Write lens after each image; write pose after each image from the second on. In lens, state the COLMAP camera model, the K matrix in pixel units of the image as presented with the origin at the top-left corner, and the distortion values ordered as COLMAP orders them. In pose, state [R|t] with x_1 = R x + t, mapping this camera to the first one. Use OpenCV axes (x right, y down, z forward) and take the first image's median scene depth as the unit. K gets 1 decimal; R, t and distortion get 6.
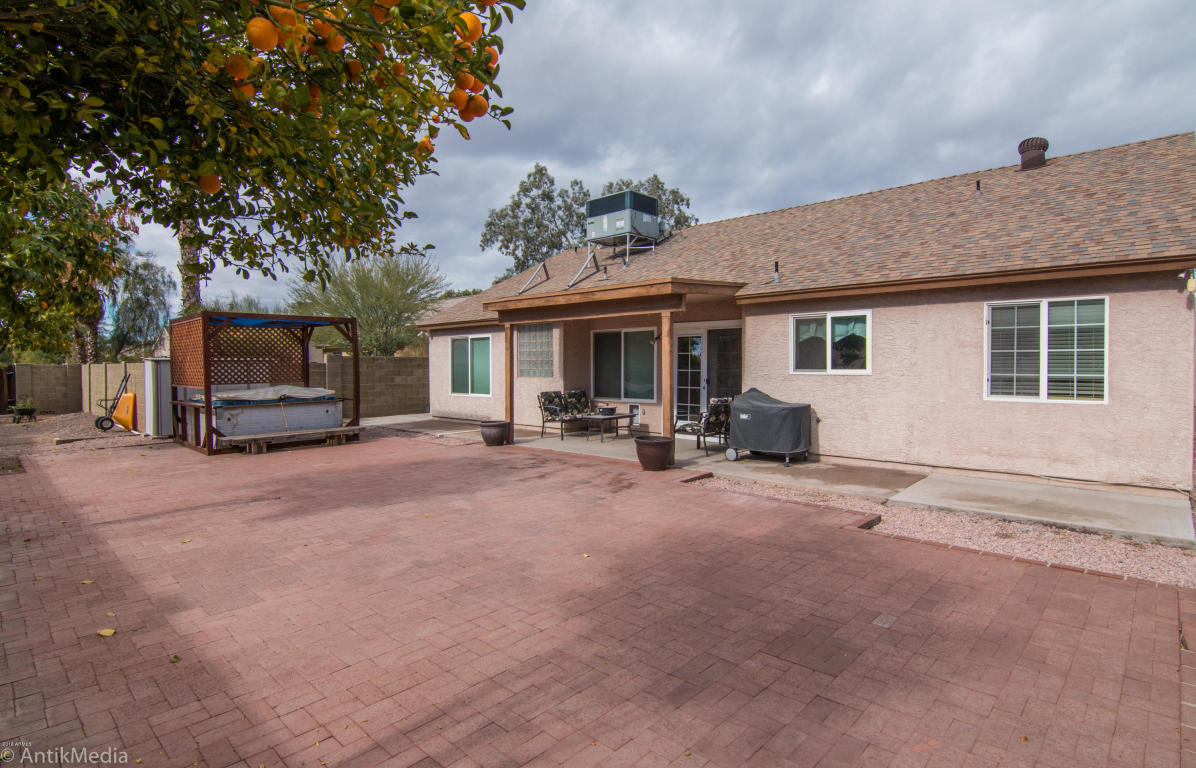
lens RADIAL K [[613.8, 0, 598.1], [0, 613.8, 370.9], [0, 0, 1]] dist [-0.012772, -0.001497]
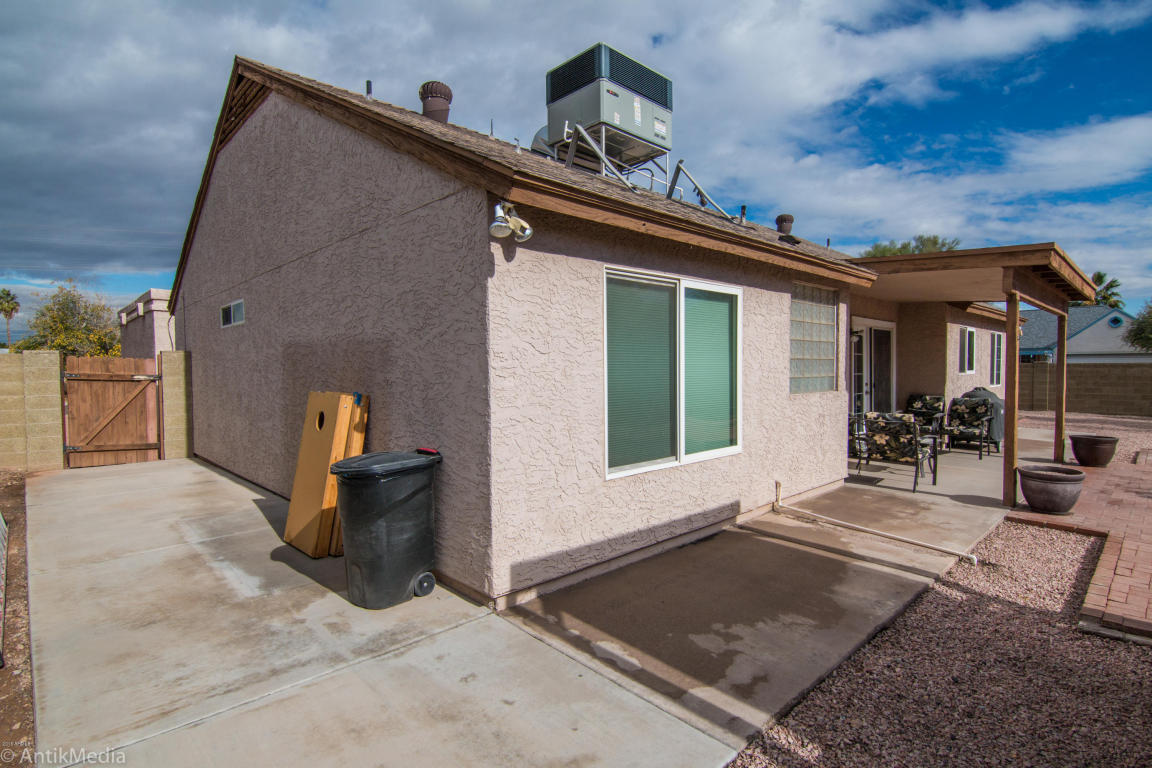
lens RADIAL K [[584.5, 0, 576.0], [0, 584.5, 384.0], [0, 0, 1]] dist [-0.023512, -0.000291]
pose [[0.036961, -0.031668, 0.998815, -0.693701], [0.011433, 0.999446, 0.031265, -0.016197], [-0.999251, 0.010264, 0.037302, 1.383714]]
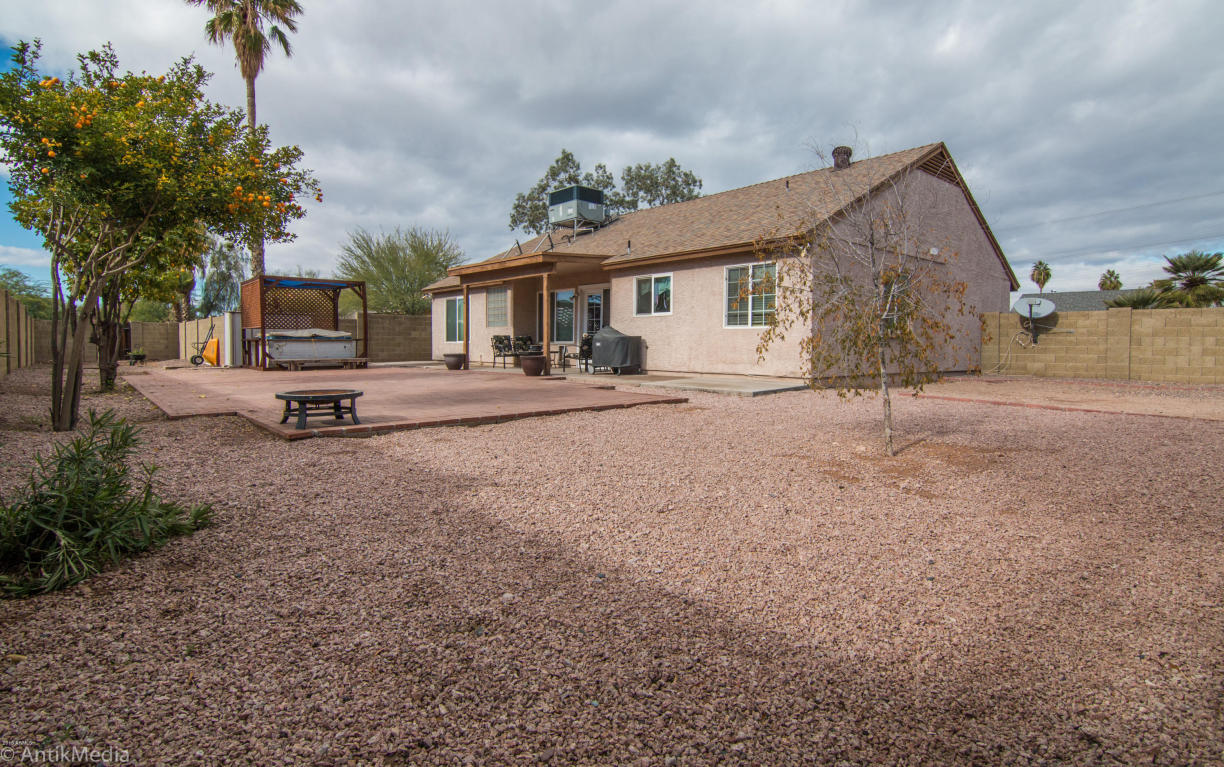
lens RADIAL K [[632.2, 0, 611.1], [0, 632.2, 358.7], [0, 0, 1]] dist [-0.006595, -0.001927]
pose [[0.995351, 0.012800, -0.095464, 0.330027], [-0.011655, 0.999853, 0.012542, 0.070900], [0.095610, -0.011371, 0.995354, -0.422994]]
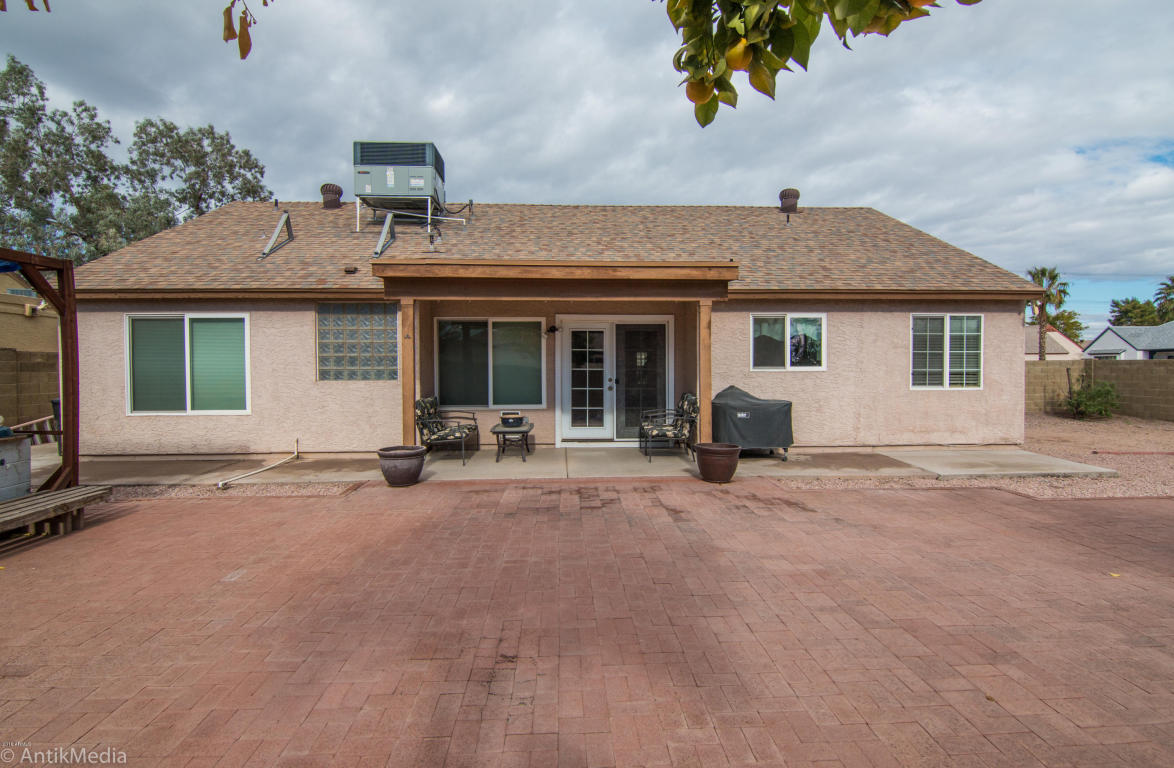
lens RADIAL K [[601.7, 0, 587.0], [0, 601.7, 384.0], [0, 0, 1]] dist [0.000839, -0.010027]
pose [[0.684444, -0.017720, 0.728850, -0.490937], [0.008272, 0.999829, 0.016539, 0.005918], [-0.729019, -0.005291, 0.684473, 0.416059]]
